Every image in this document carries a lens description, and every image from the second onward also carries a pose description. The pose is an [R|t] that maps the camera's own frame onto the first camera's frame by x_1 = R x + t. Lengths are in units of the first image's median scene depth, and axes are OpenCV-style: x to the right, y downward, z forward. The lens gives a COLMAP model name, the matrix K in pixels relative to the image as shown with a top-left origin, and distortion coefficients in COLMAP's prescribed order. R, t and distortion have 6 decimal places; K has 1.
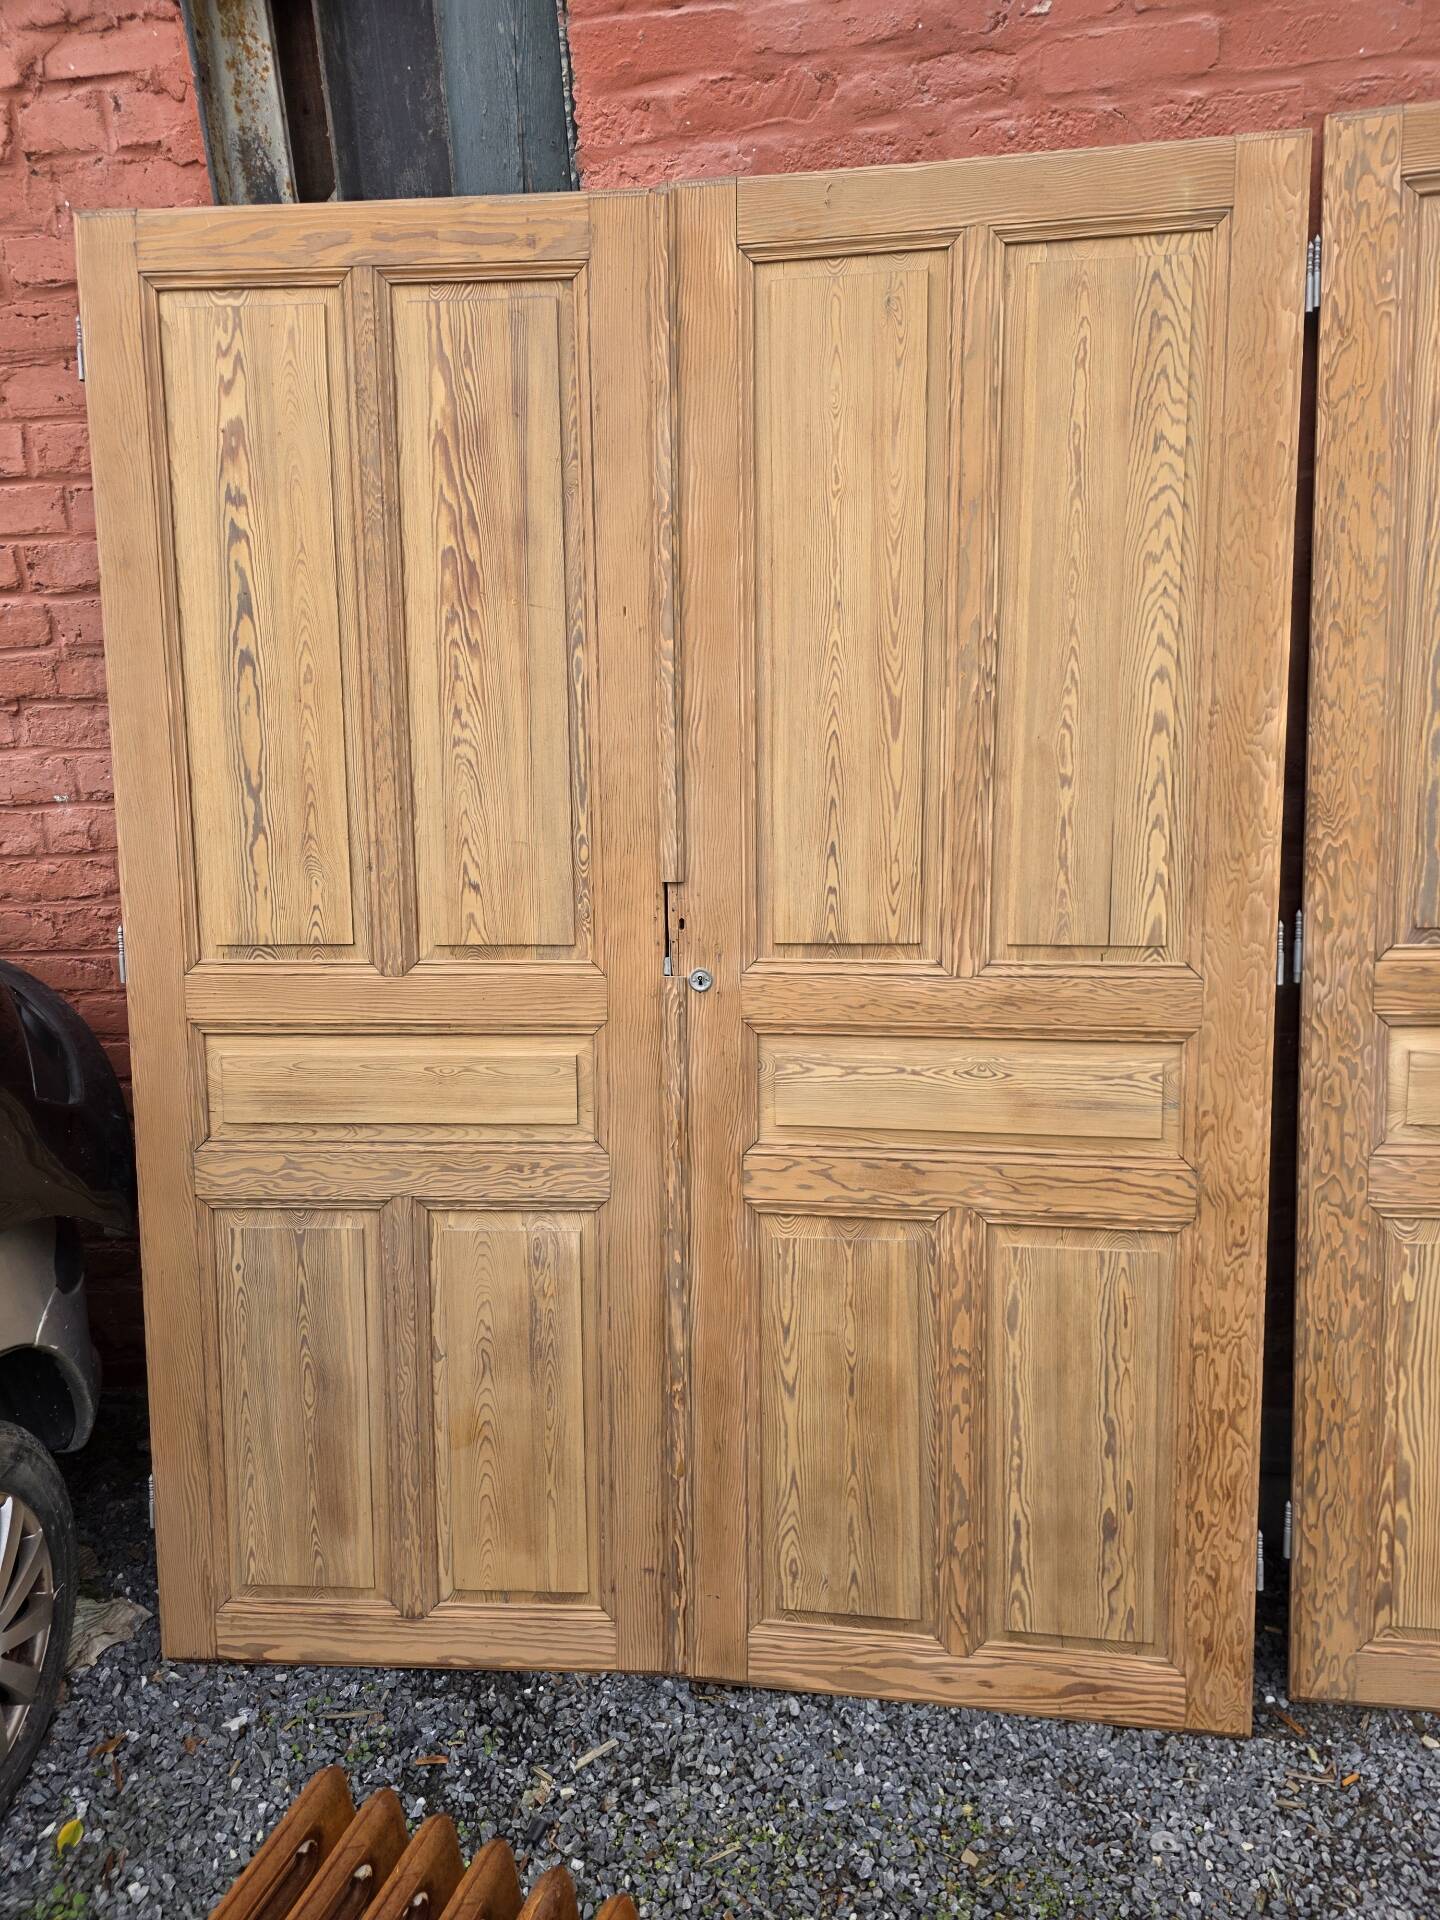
lens RADIAL K [[1236.8, 0, 724.7], [0, 1236.8, 956.2], [0, 0, 1]] dist [0.043805, -0.030872]
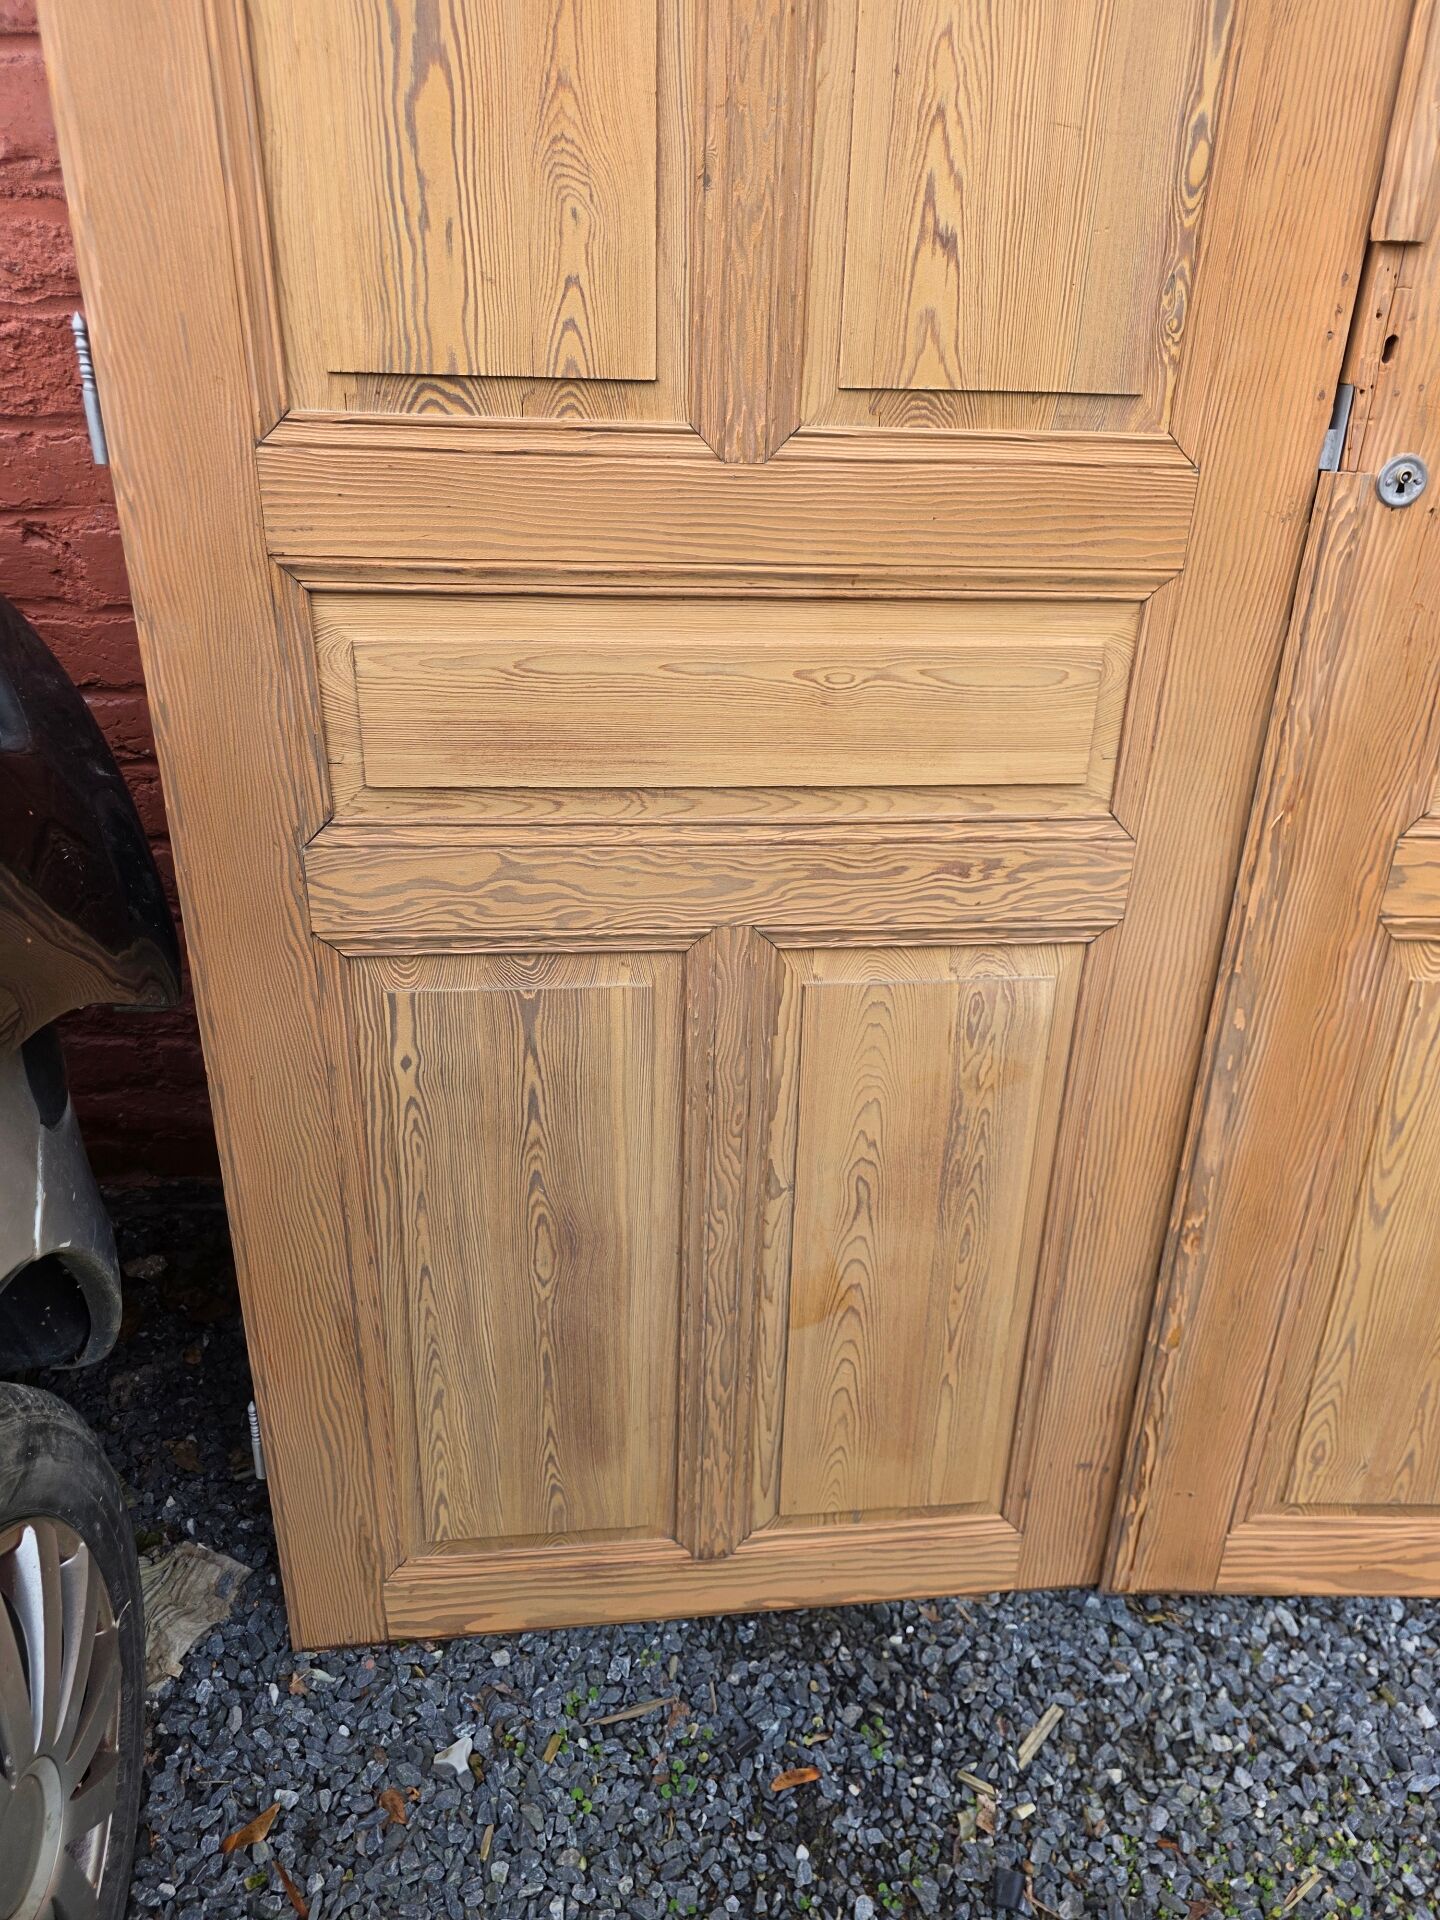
lens RADIAL K [[1236.8, 0, 723.9], [0, 1236.8, 945.1], [0, 0, 1]] dist [0.043805, -0.030872]
pose [[0.985706, -0.035964, 0.164589, -0.366330], [-0.013493, 0.956958, 0.289913, 0.054701], [-0.167931, -0.287989, 0.942794, 0.540109]]
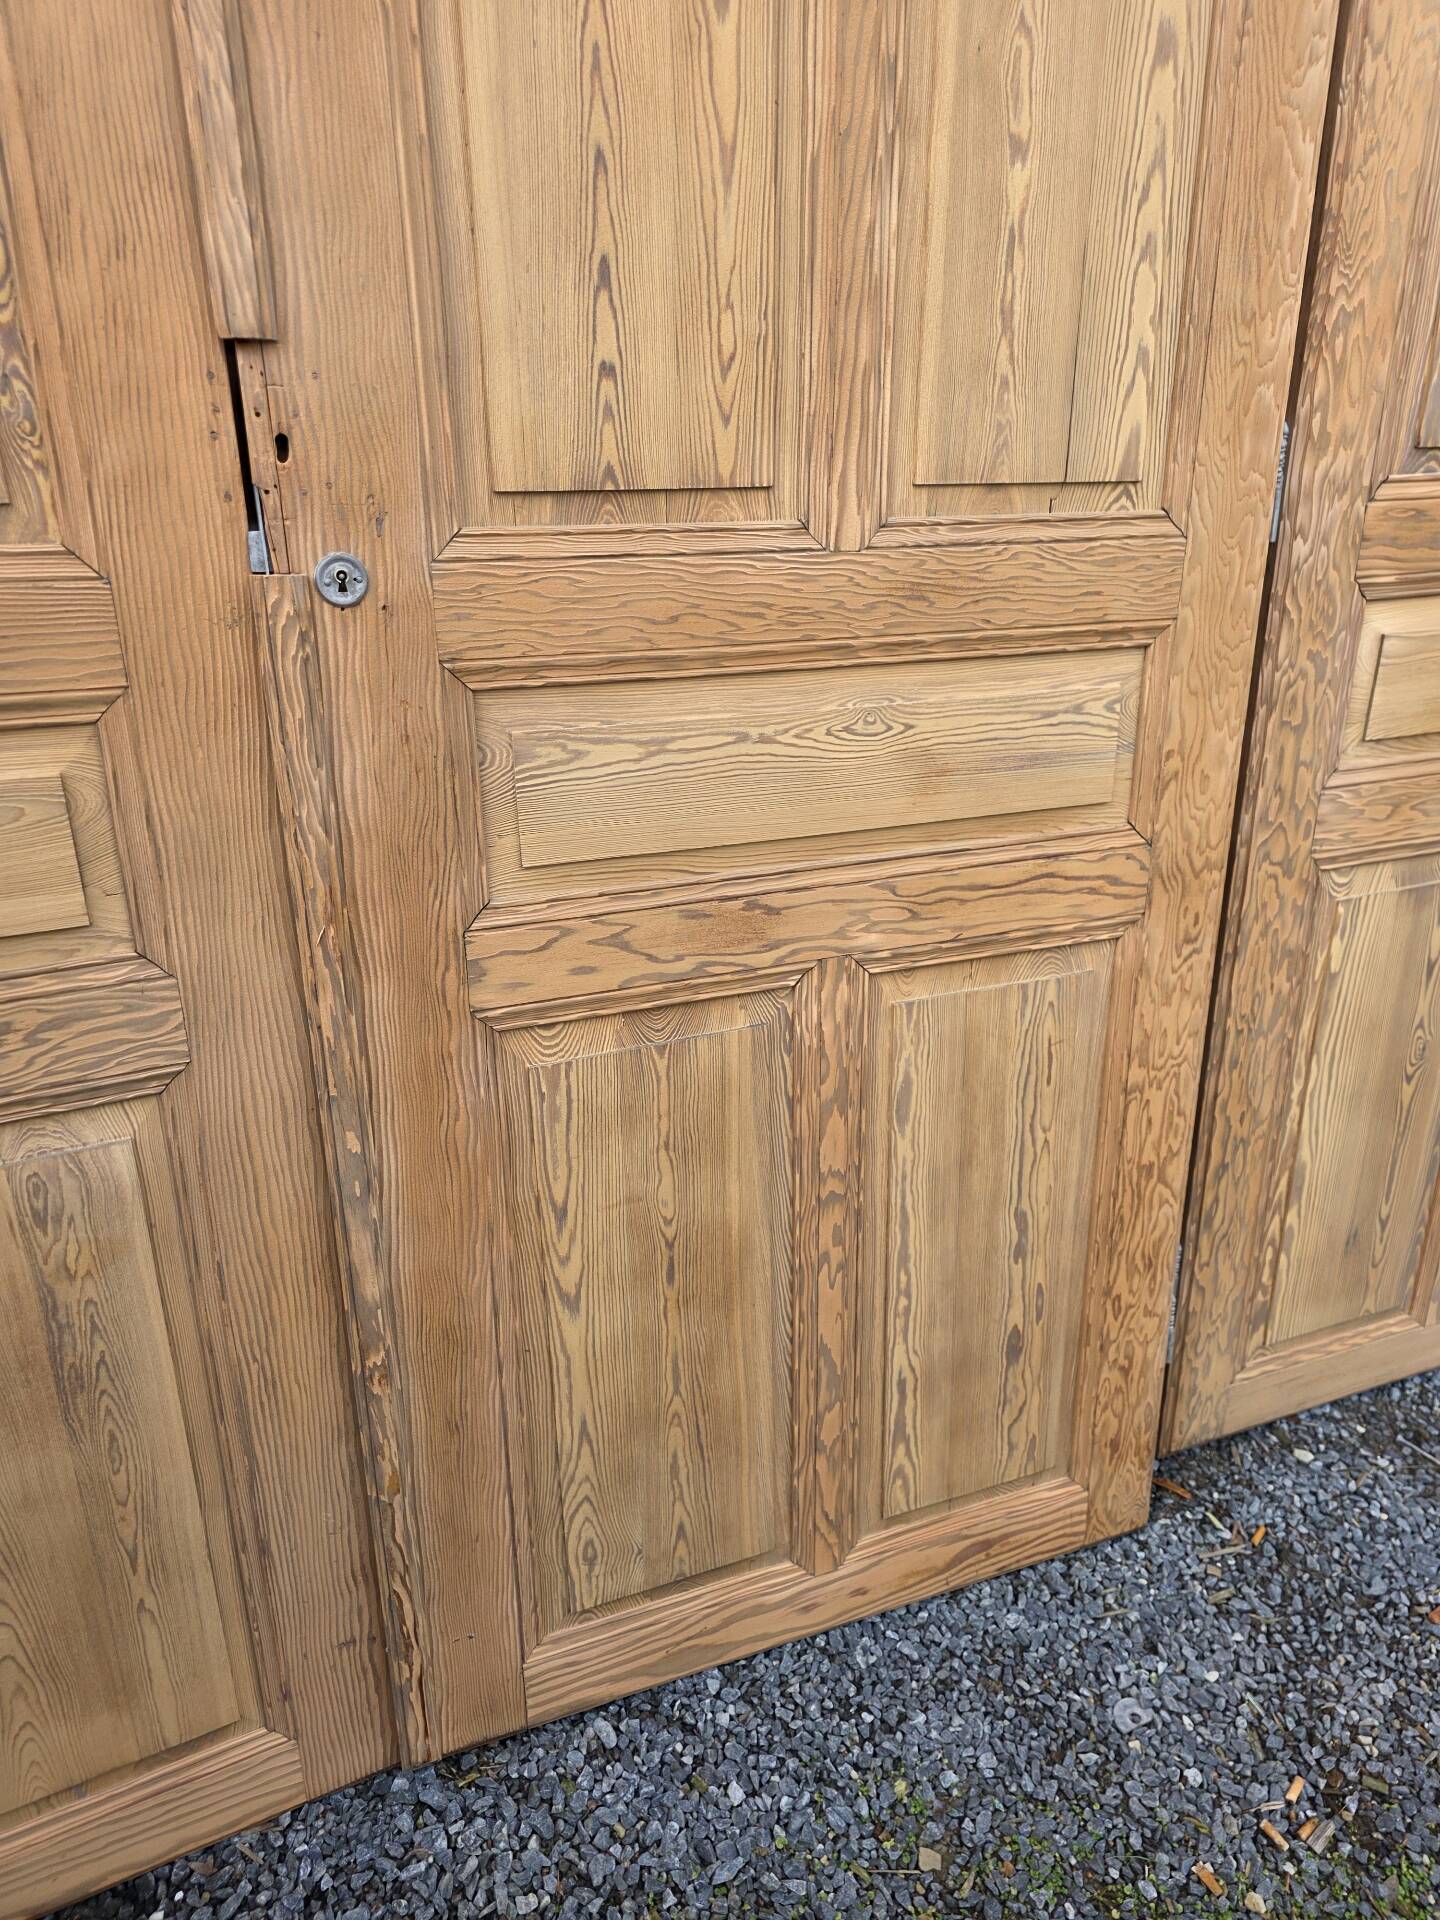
lens RADIAL K [[1236.8, 0, 696.1], [0, 1236.8, 936.4], [0, 0, 1]] dist [0.043805, -0.030872]
pose [[0.878210, -0.165980, 0.448551, -0.134815], [0.061302, 0.969179, 0.238609, 0.045926], [-0.474331, -0.182051, 0.861317, 0.516567]]
